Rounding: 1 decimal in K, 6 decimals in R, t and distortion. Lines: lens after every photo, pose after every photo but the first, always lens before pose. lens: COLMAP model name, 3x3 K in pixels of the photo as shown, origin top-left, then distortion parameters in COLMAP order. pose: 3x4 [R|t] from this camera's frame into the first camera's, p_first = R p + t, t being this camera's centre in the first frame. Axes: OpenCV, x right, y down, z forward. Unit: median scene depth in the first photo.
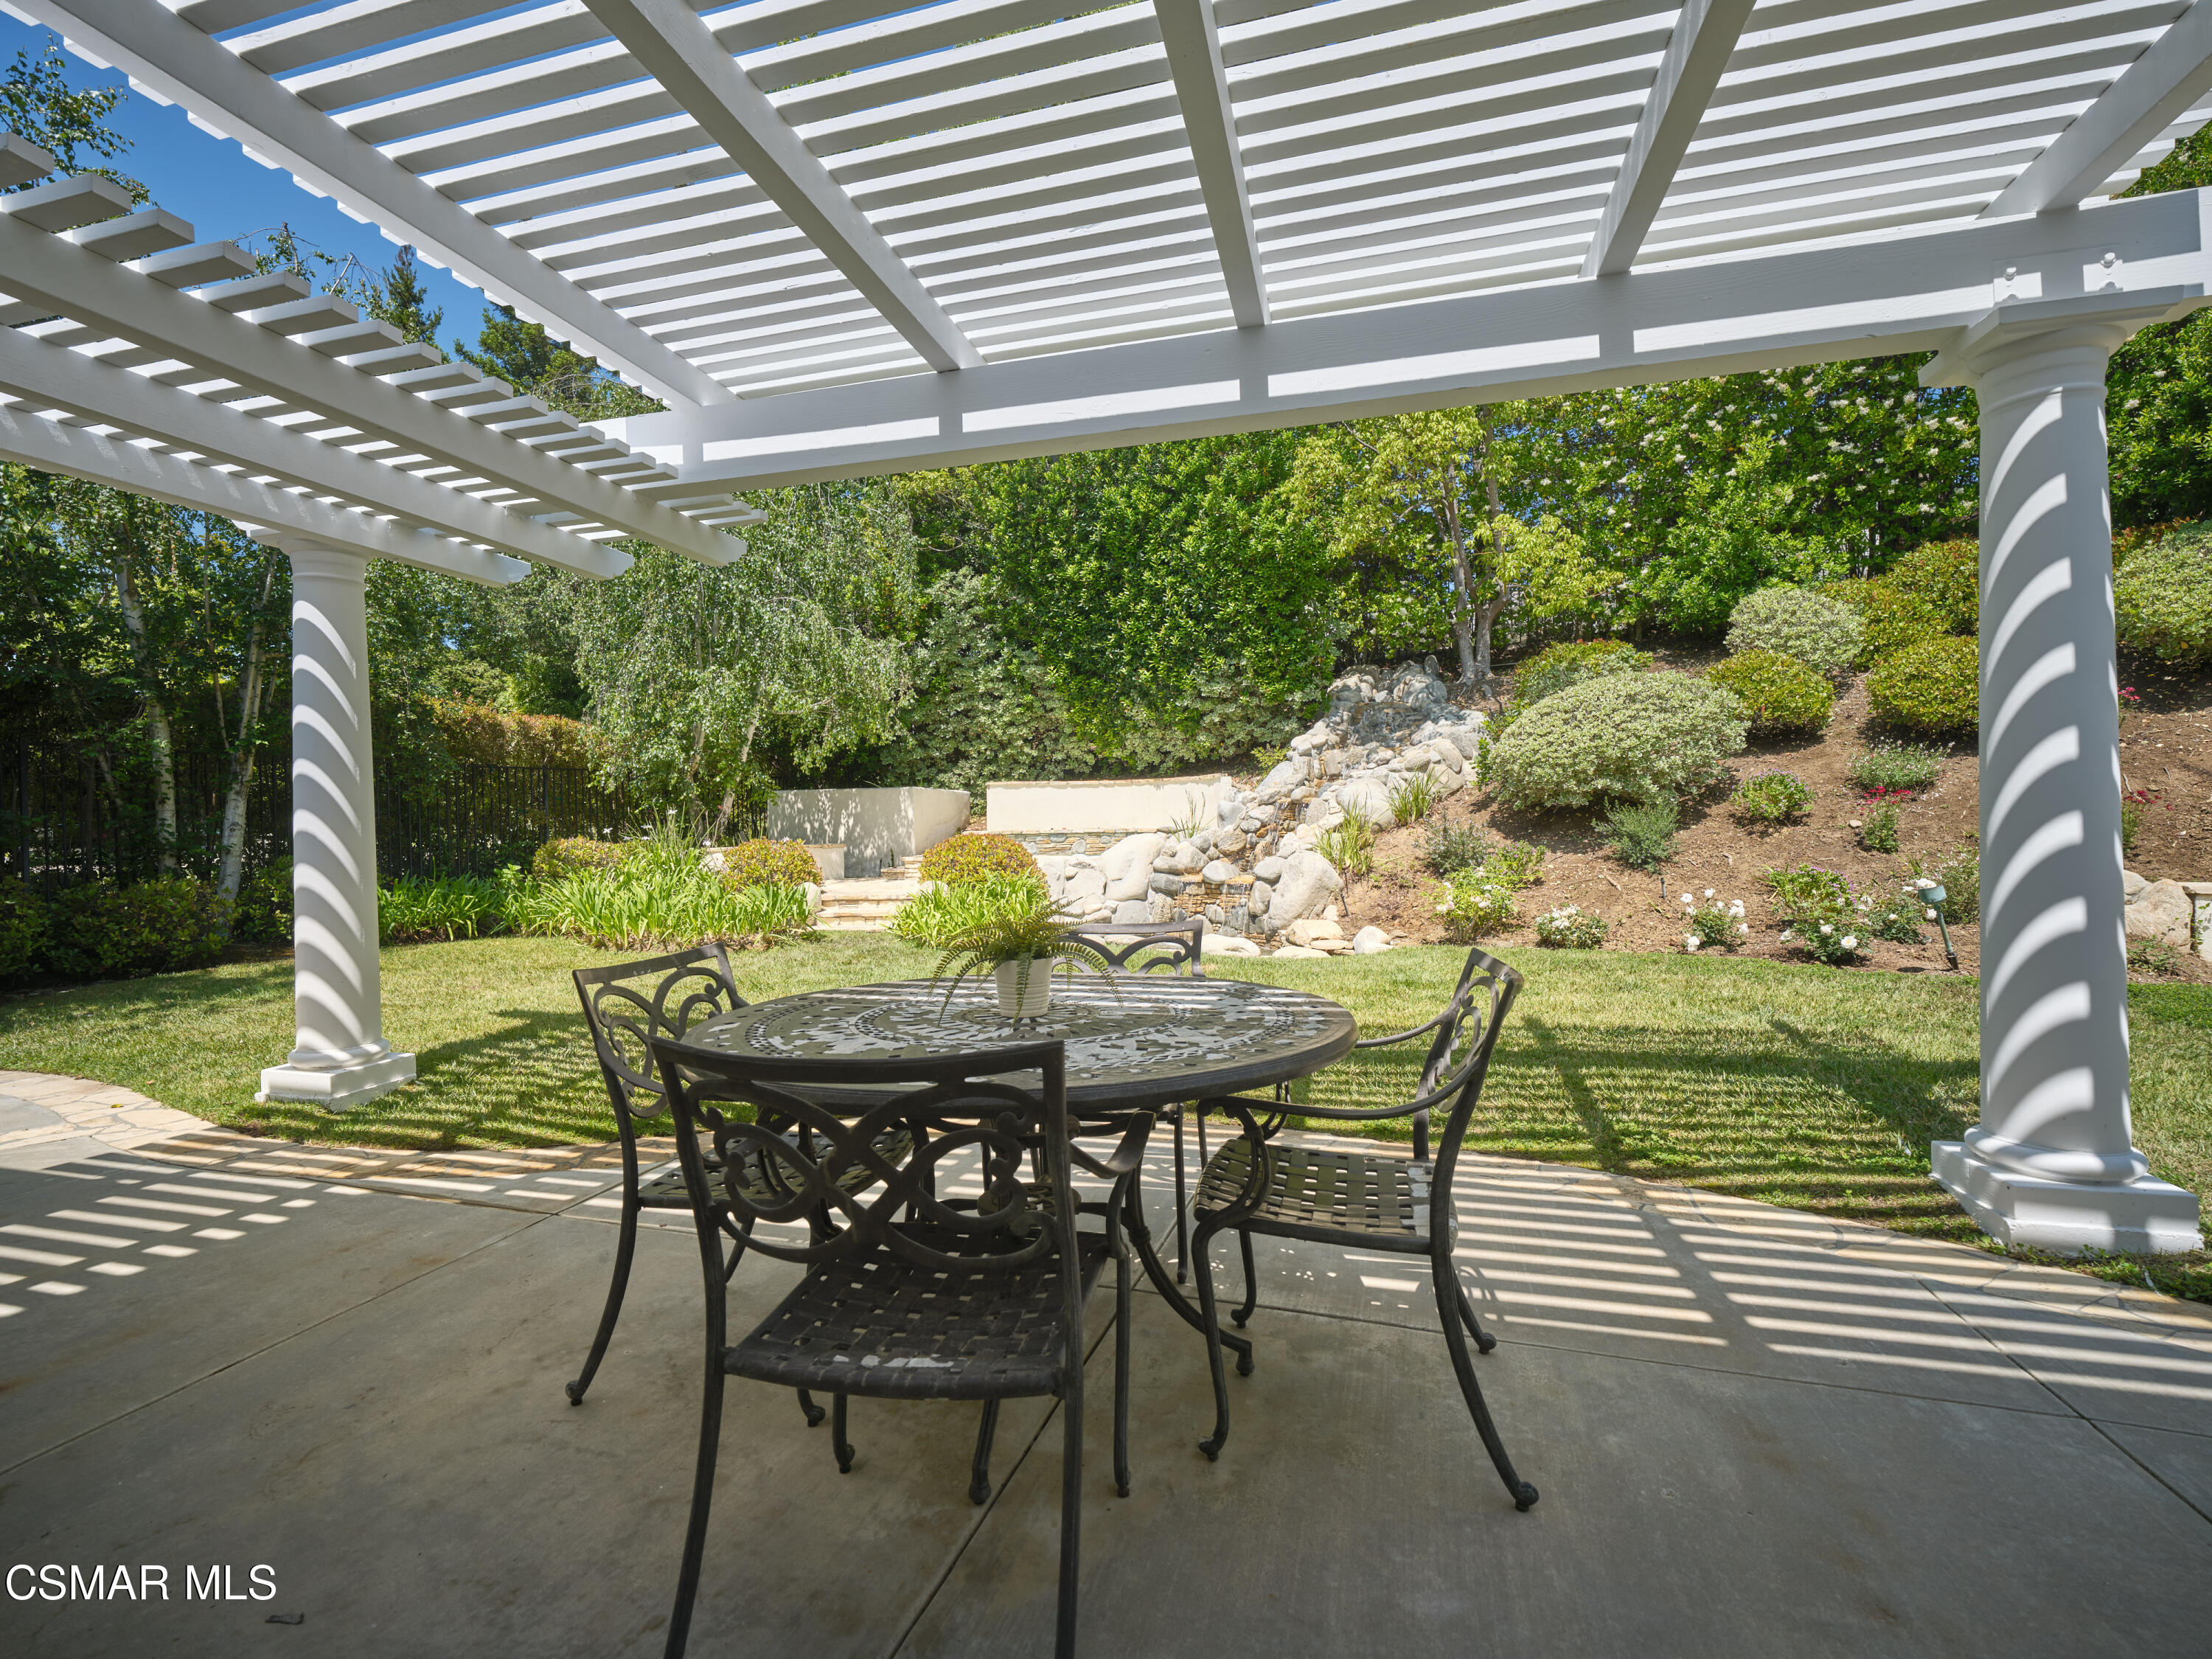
lens RADIAL K [[1001.0, 0, 1105.4], [0, 1001.0, 826.3], [0, 0, 1]] dist [-0.000936, 0.000682]
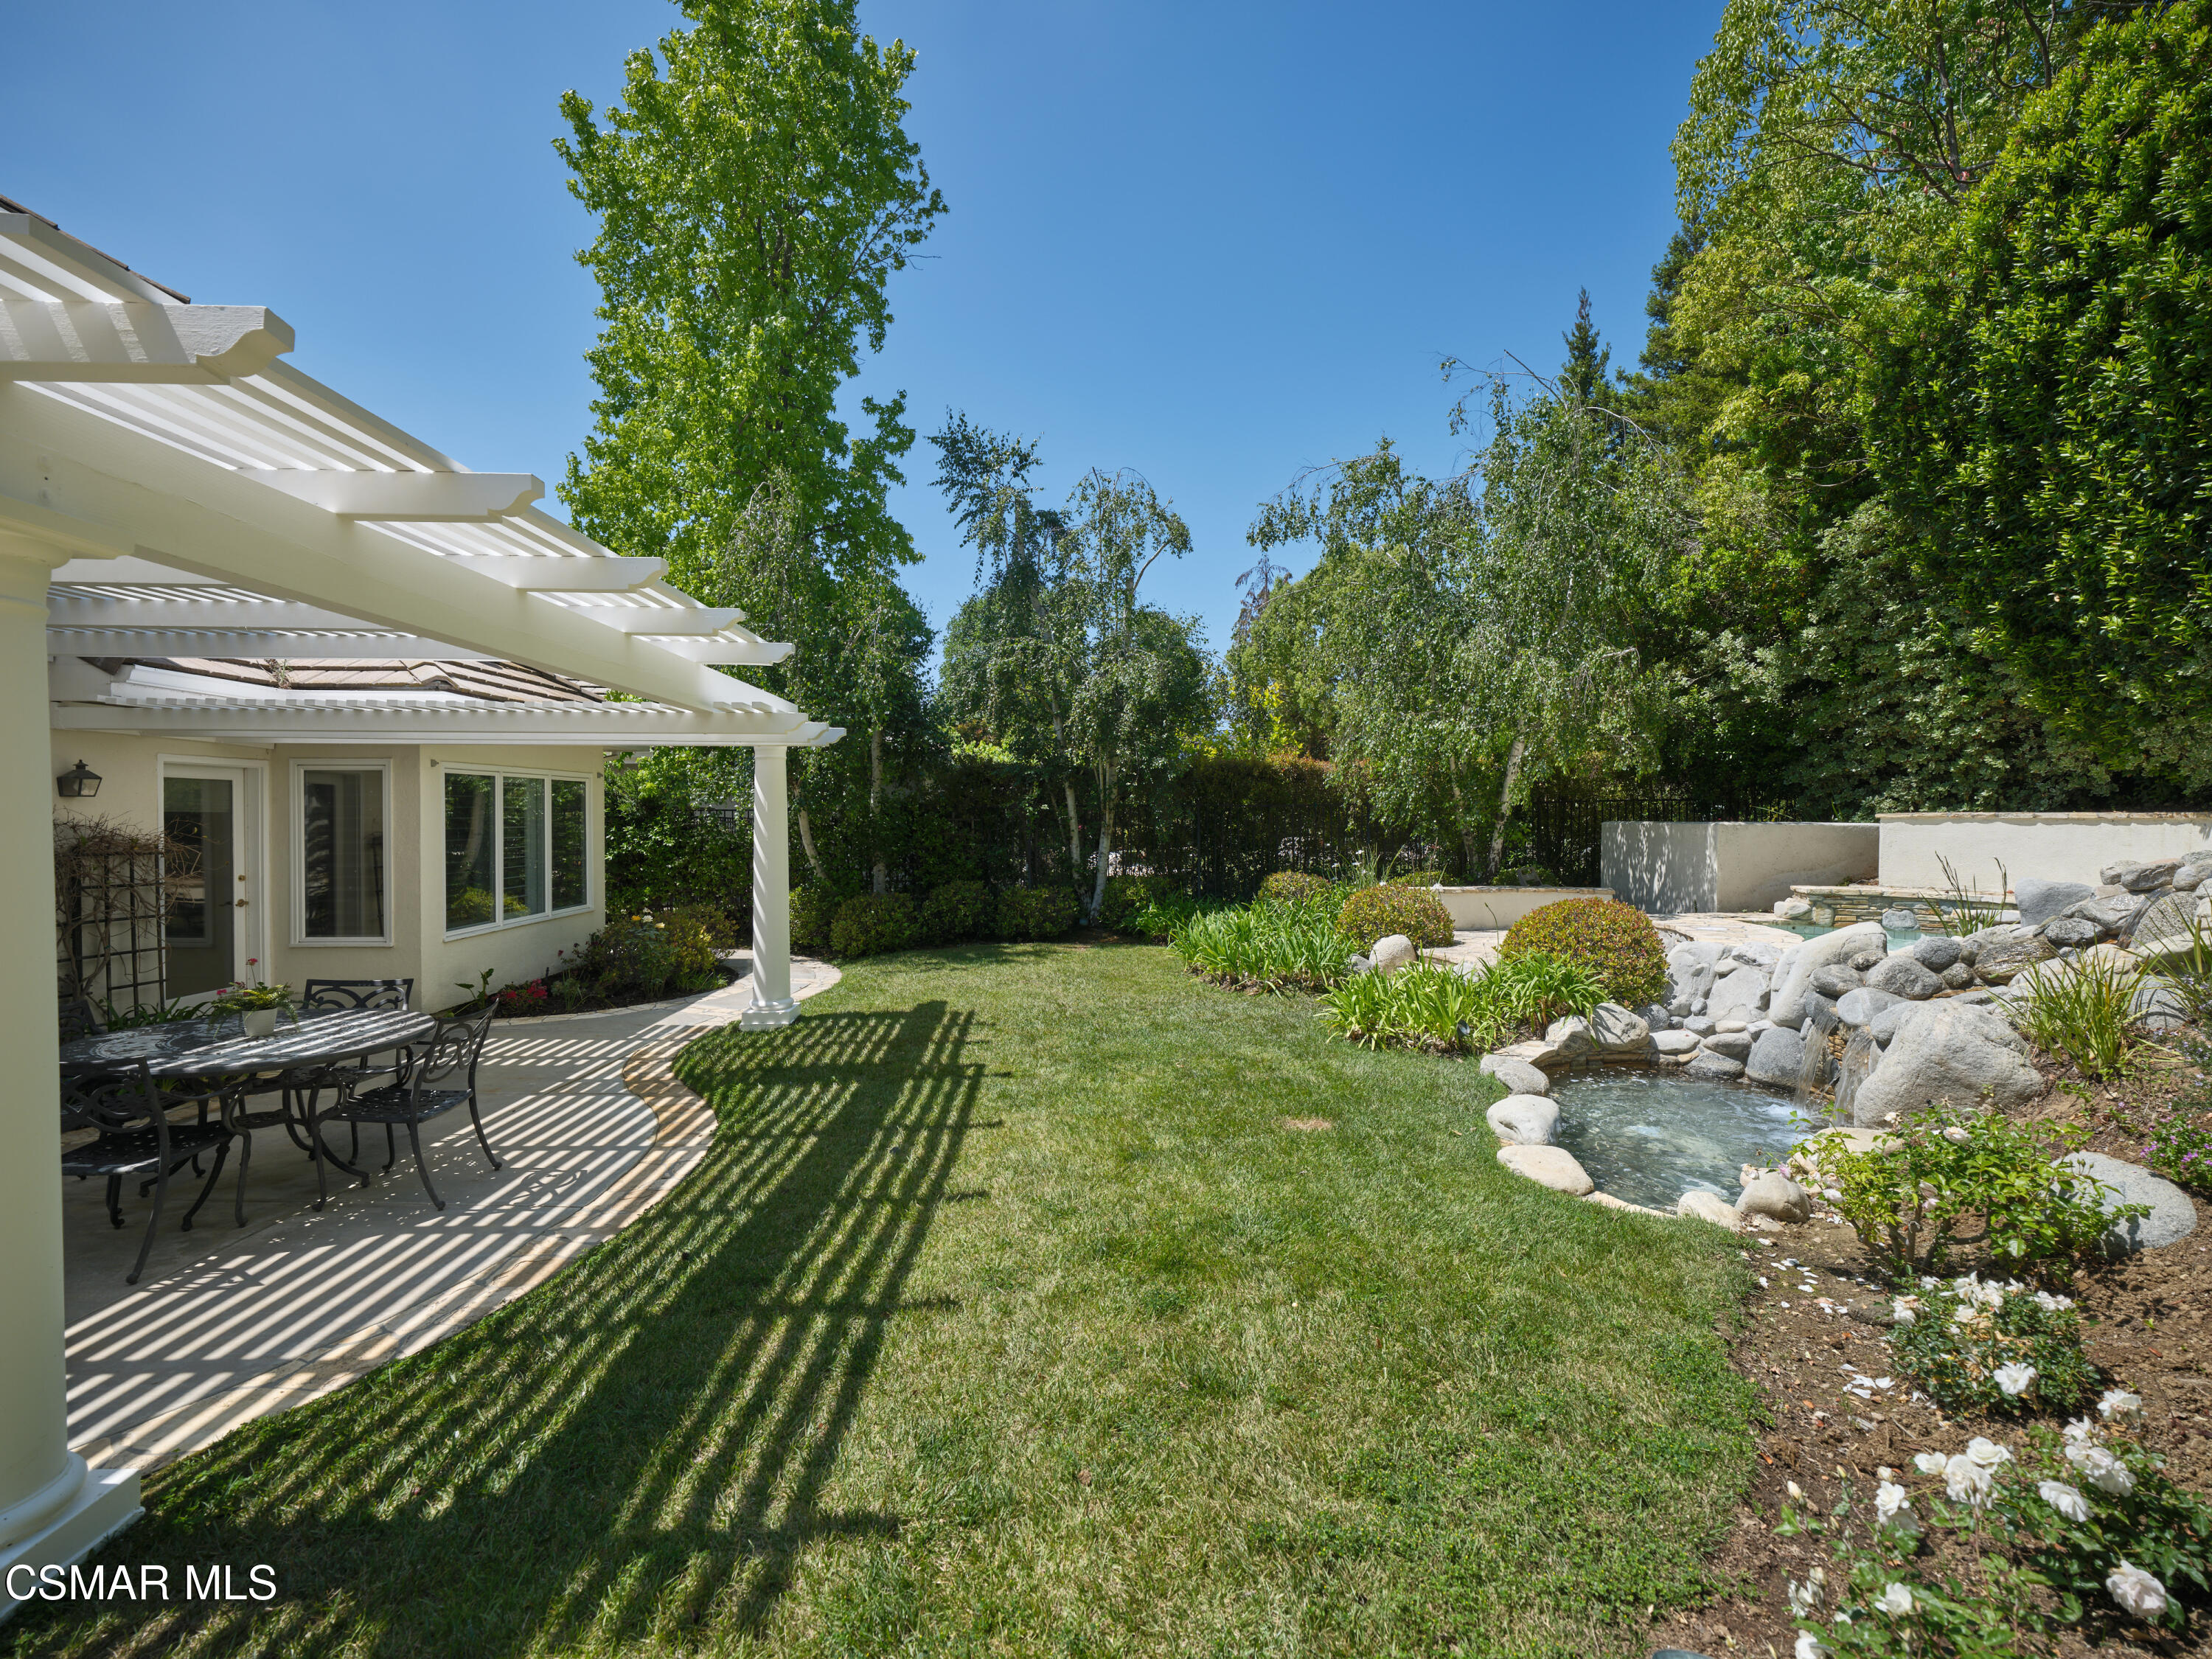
lens RADIAL K [[1001.0, 0, 1105.4], [0, 1001.0, 826.3], [0, 0, 1]] dist [-0.000936, 0.000682]
pose [[0.310941, 0.027639, -0.950027, 0.408347], [-0.010831, 0.999615, 0.025537, -0.053183], [0.950368, 0.002349, 0.311121, 0.332479]]
